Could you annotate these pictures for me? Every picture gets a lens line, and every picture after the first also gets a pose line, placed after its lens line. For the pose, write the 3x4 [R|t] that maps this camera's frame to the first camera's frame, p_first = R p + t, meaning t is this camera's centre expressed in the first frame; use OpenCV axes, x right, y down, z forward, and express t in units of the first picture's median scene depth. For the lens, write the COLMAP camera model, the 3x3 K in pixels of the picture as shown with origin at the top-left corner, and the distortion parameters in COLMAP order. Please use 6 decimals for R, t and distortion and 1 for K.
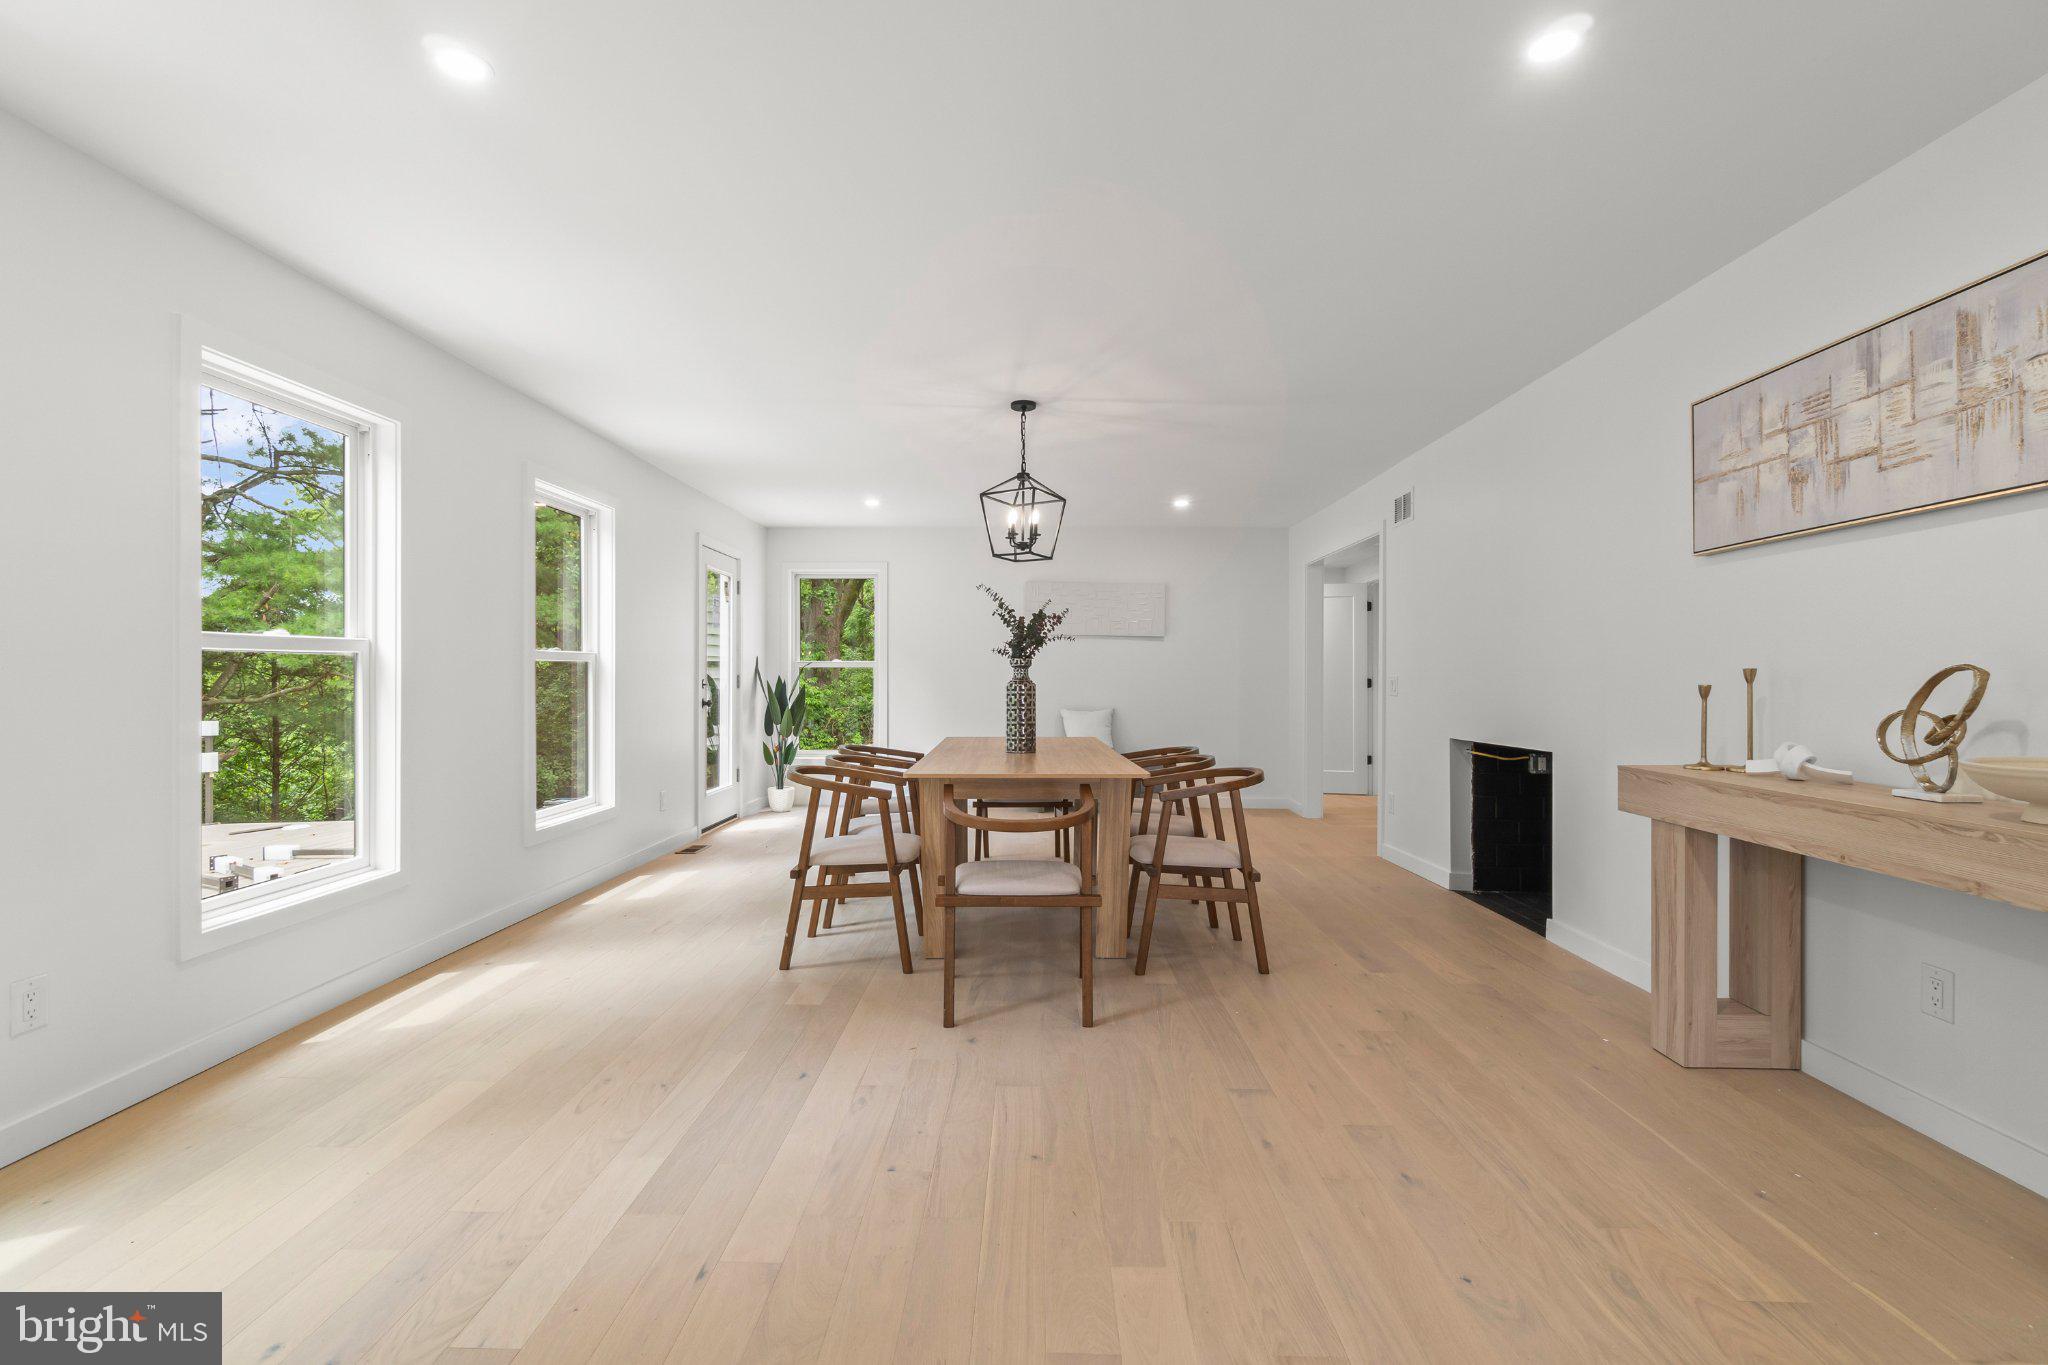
lens RADIAL K [[882.9, 0, 1019.1], [0, 882.9, 672.9], [0, 0, 1]] dist [0.000363, 0.000116]
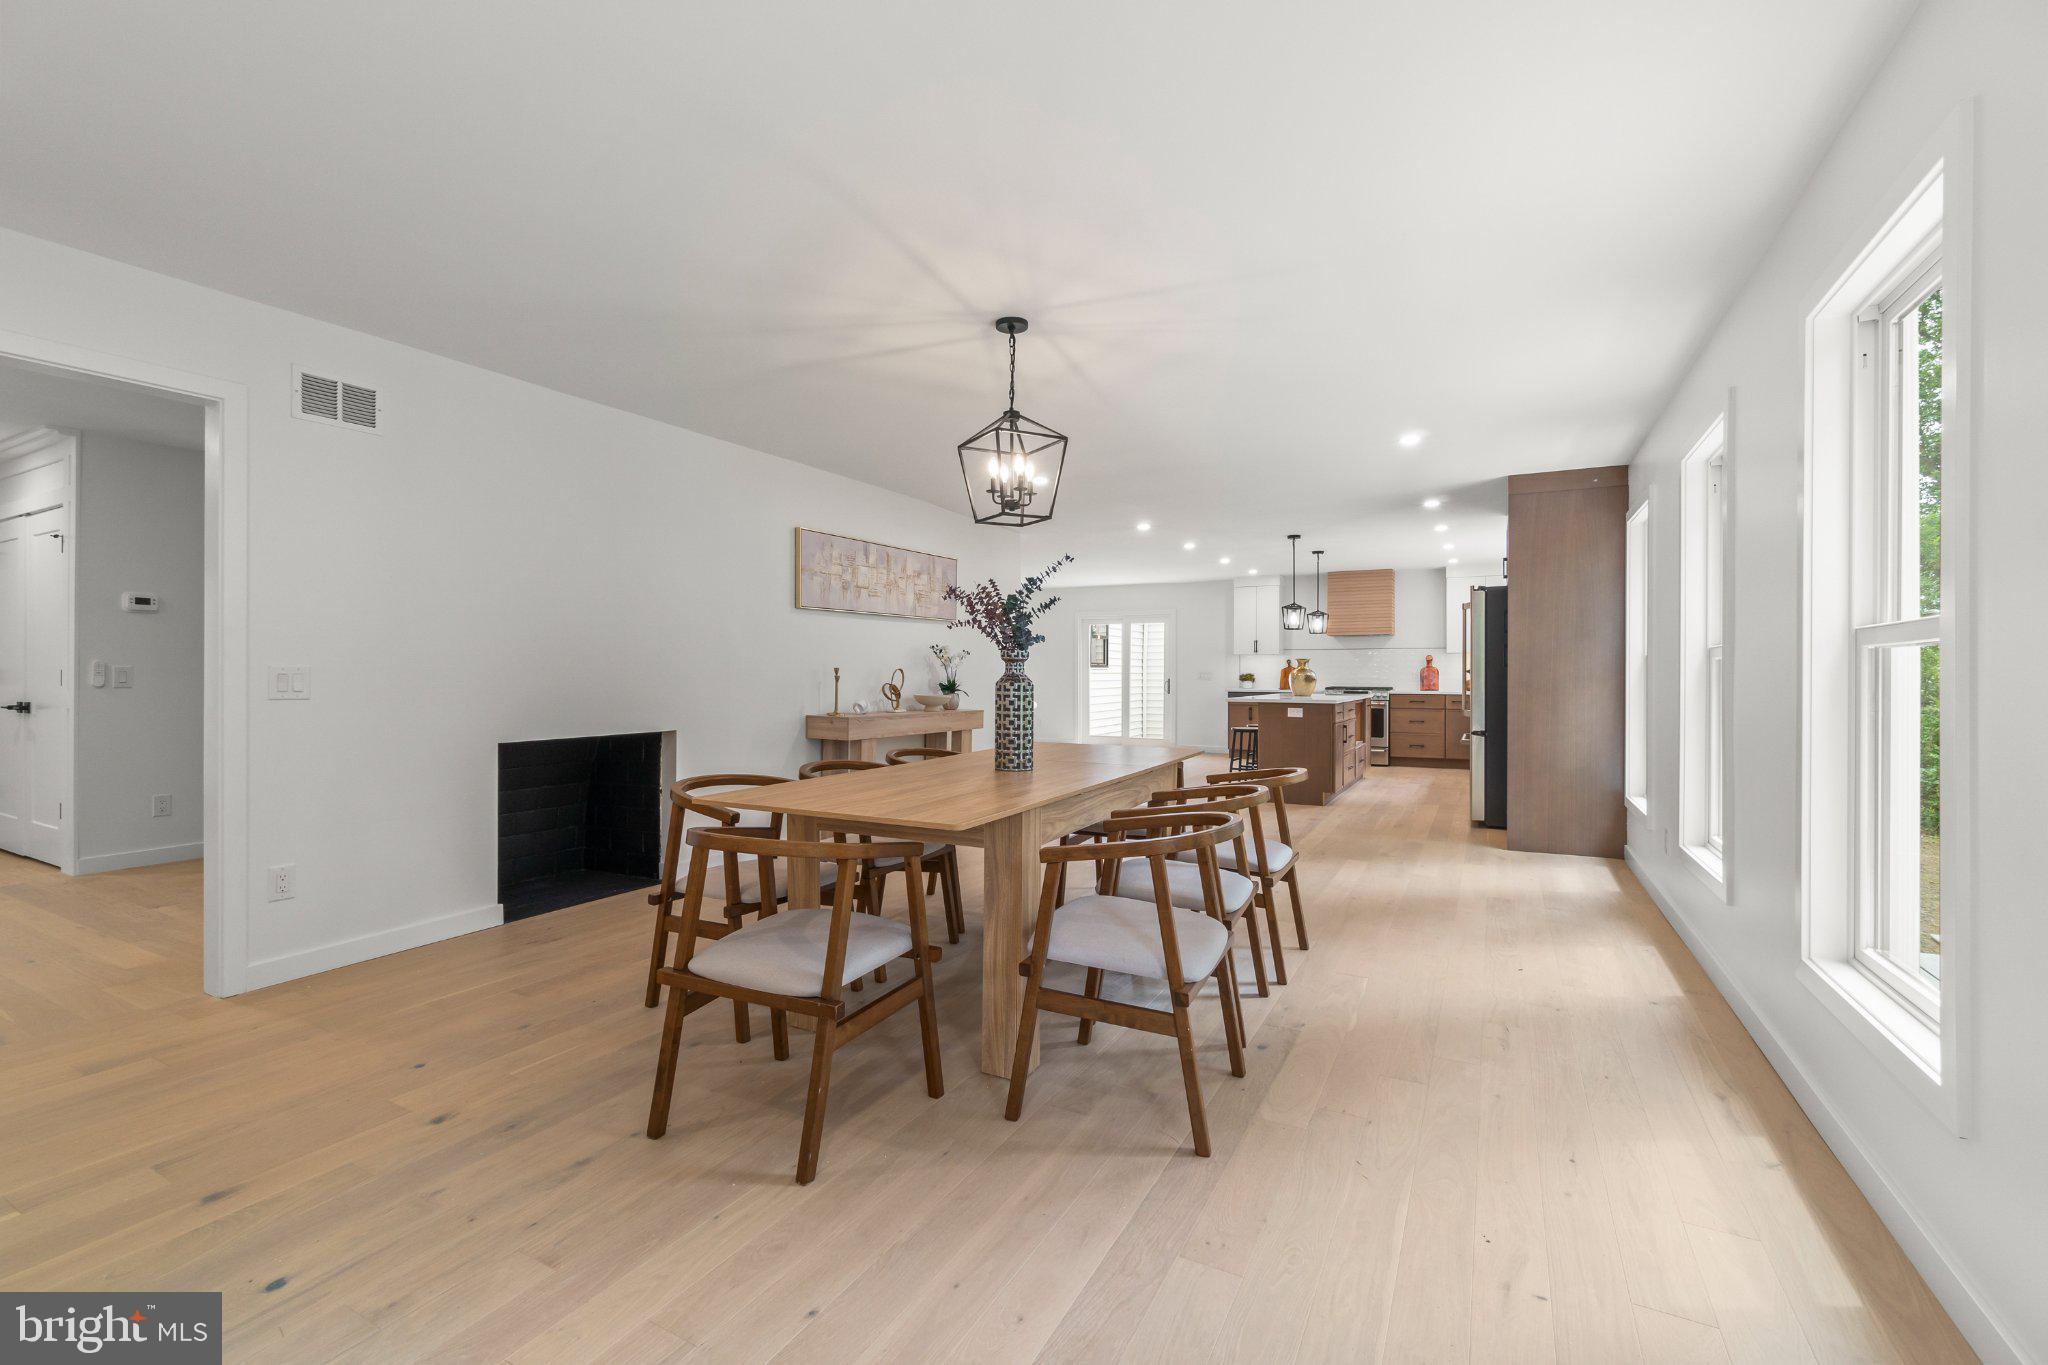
lens RADIAL K [[882.9, 0, 1019.1], [0, 882.9, 672.9], [0, 0, 1]] dist [0.000363, 0.000116]
pose [[-0.890530, -0.004665, 0.454900, -0.462179], [-0.004916, 0.999988, 0.000632, 0.004903], [-0.454897, -0.001673, -0.890542, 2.177051]]
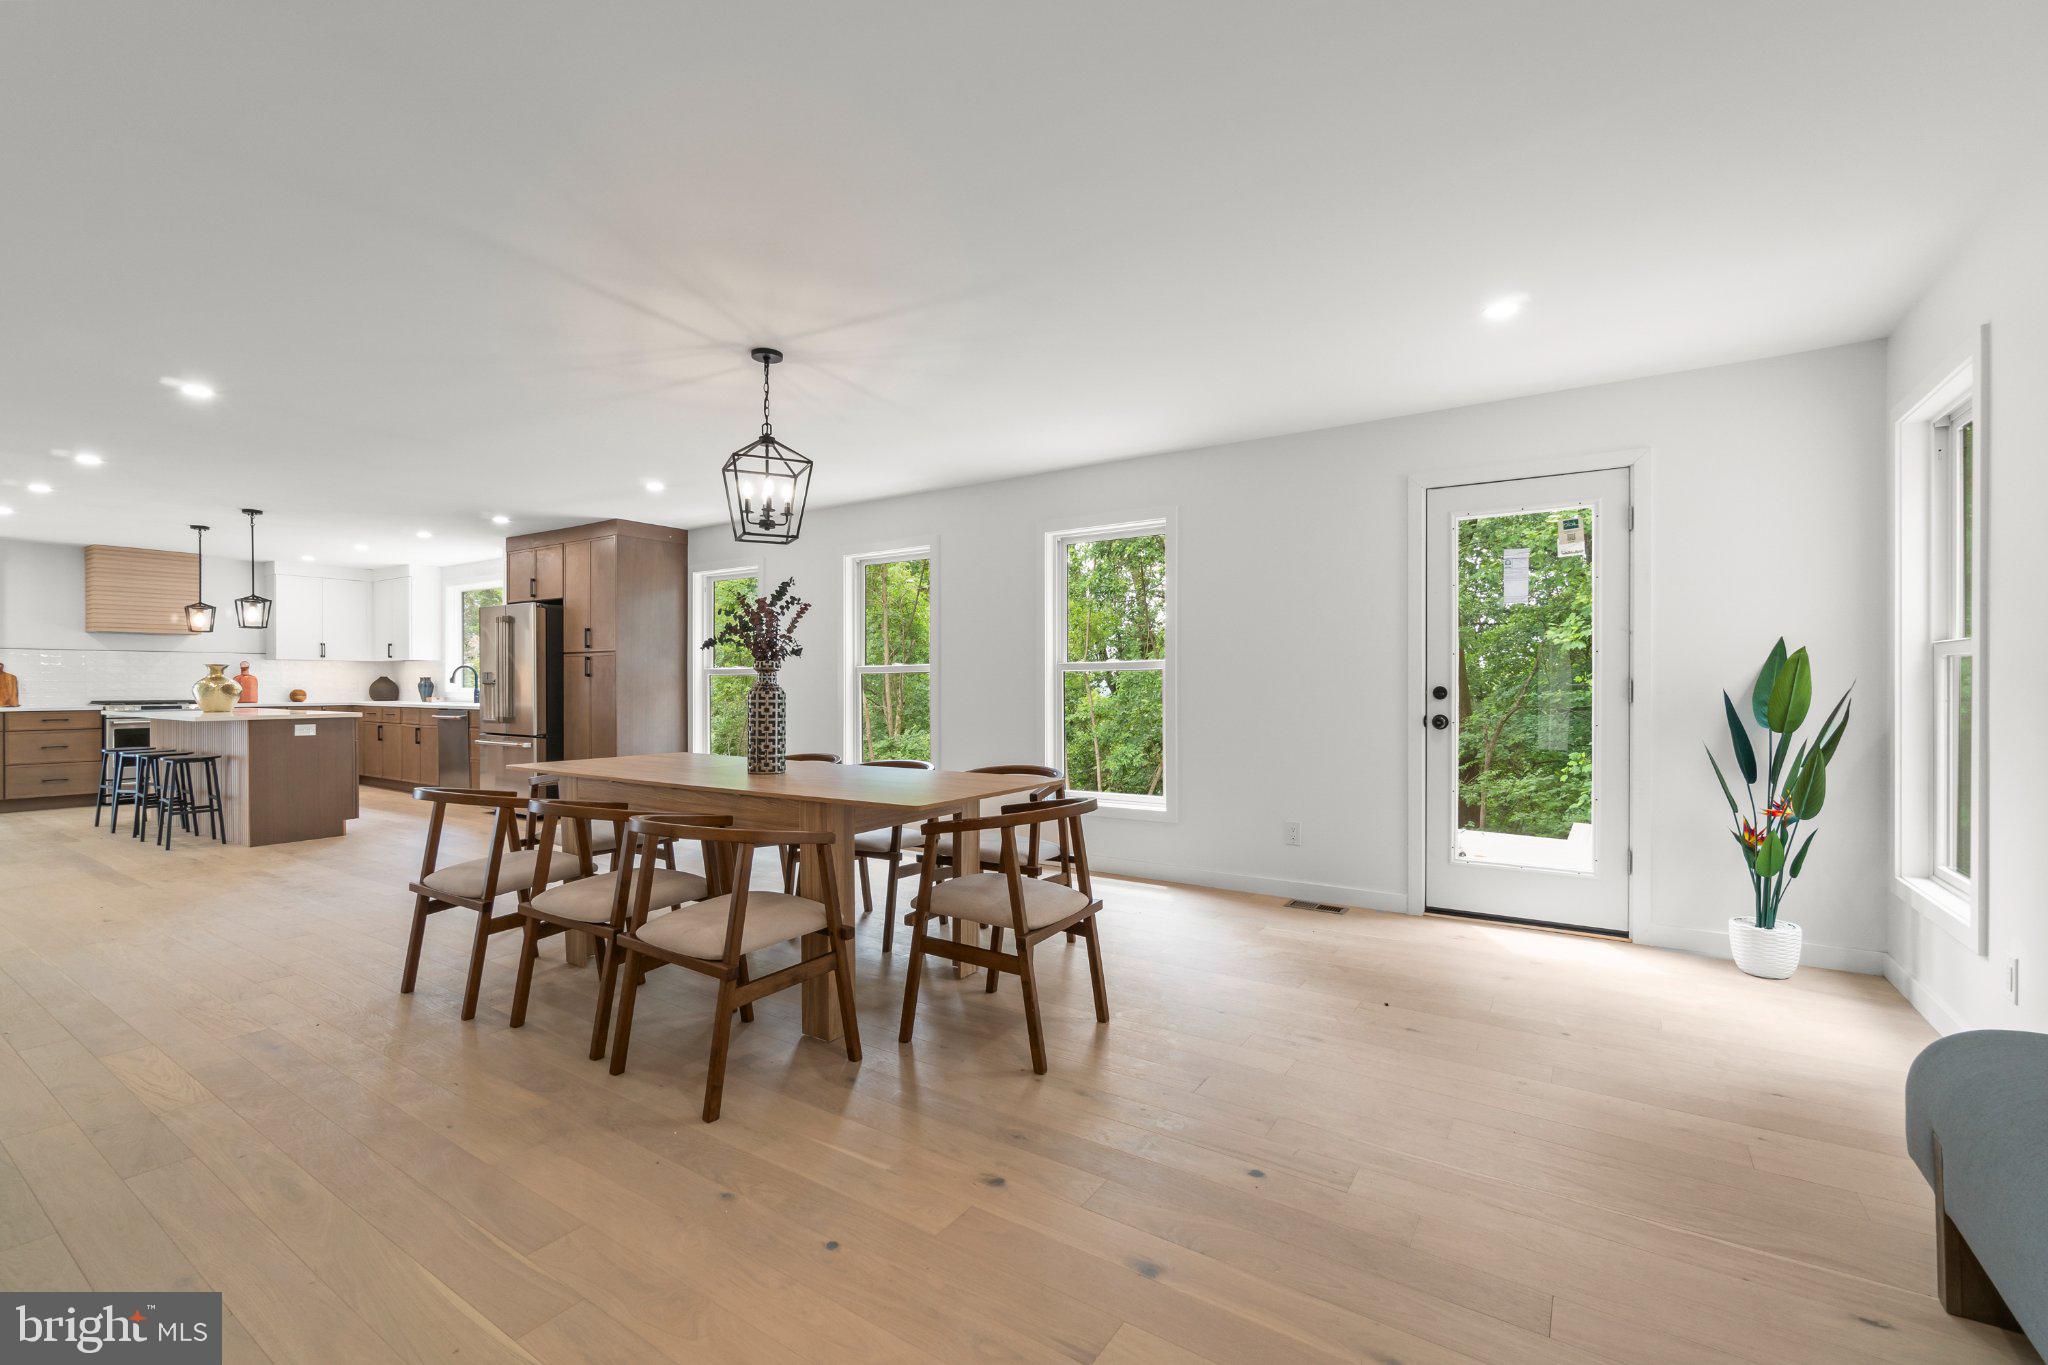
lens RADIAL K [[882.9, 0, 1019.1], [0, 882.9, 672.9], [0, 0, 1]] dist [0.000363, 0.000116]
pose [[-0.533415, -0.007658, -0.845819, 0.743853], [0.003101, 0.999935, -0.011010, 0.008291], [0.845848, -0.008496, -0.533356, 2.114758]]
